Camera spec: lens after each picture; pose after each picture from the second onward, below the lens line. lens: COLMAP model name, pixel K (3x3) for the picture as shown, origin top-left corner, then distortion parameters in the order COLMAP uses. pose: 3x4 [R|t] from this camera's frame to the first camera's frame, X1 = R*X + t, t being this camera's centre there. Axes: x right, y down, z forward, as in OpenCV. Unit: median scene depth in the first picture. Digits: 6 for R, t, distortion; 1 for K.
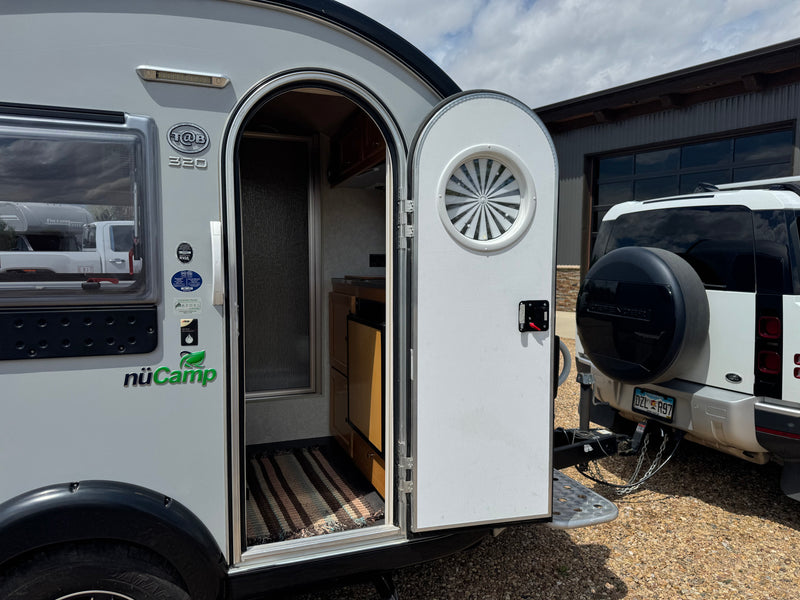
lens RADIAL K [[564.6, 0, 400.0], [0, 564.6, 300.0], [0, 0, 1]] dist [0.042975, -0.053483]
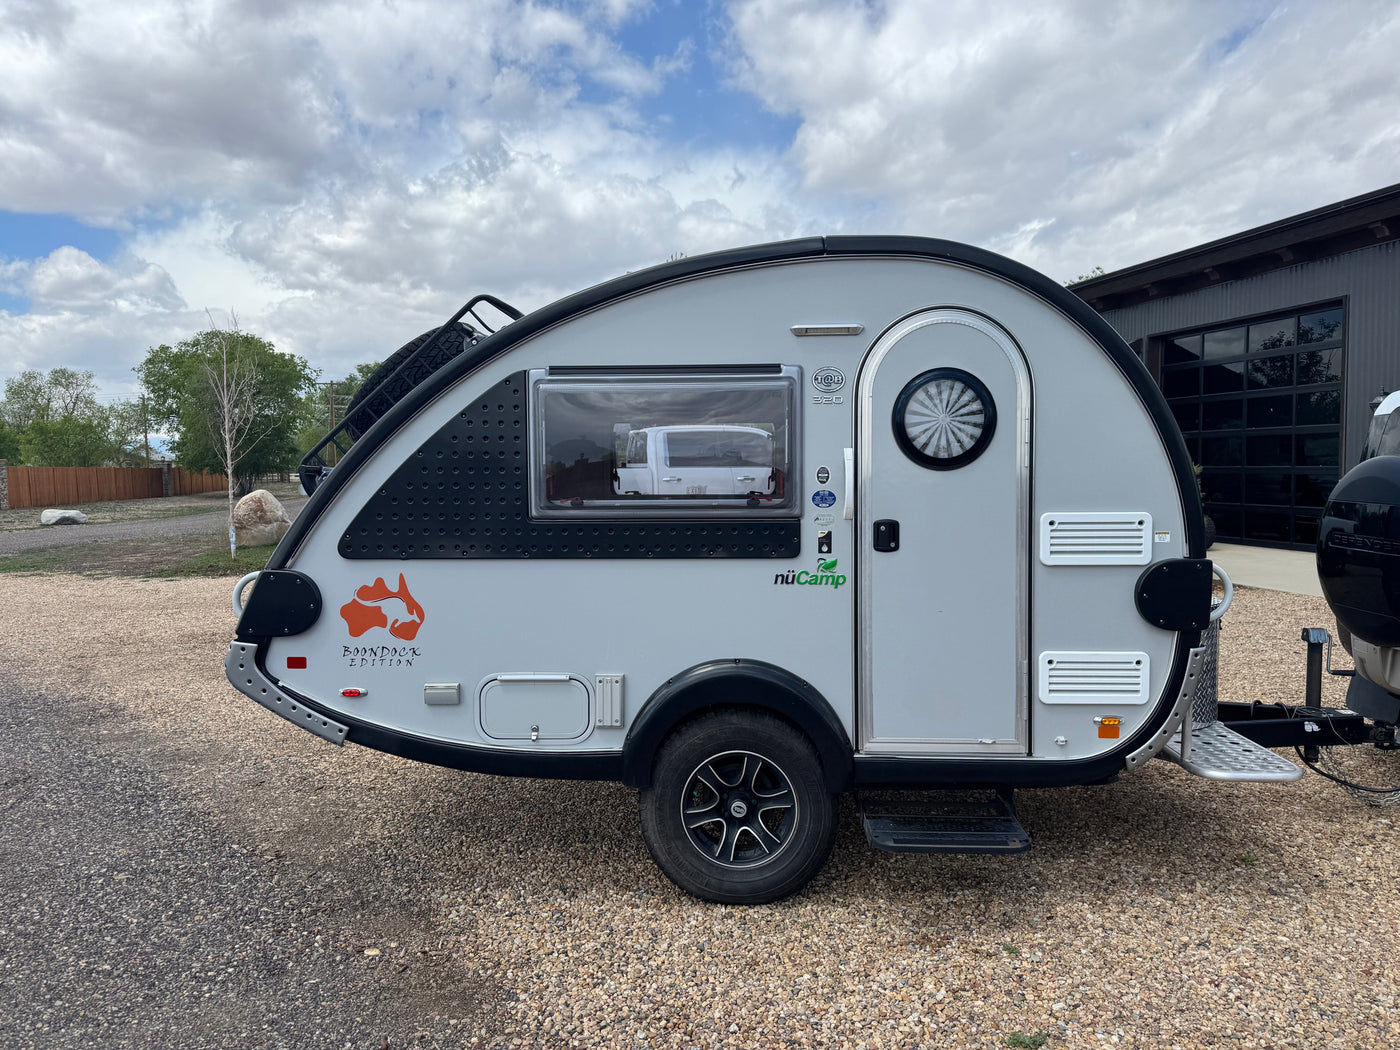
lens RADIAL K [[974.1, 0, 700.0], [0, 974.1, 525.0], [0, 0, 1]] dist [0.066088, -0.069195]
pose [[0.921081, 0.009976, -0.389244, 0.179267], [-0.017595, 0.999717, -0.016015, 0.058427], [0.388974, 0.021600, 0.920996, -0.972305]]
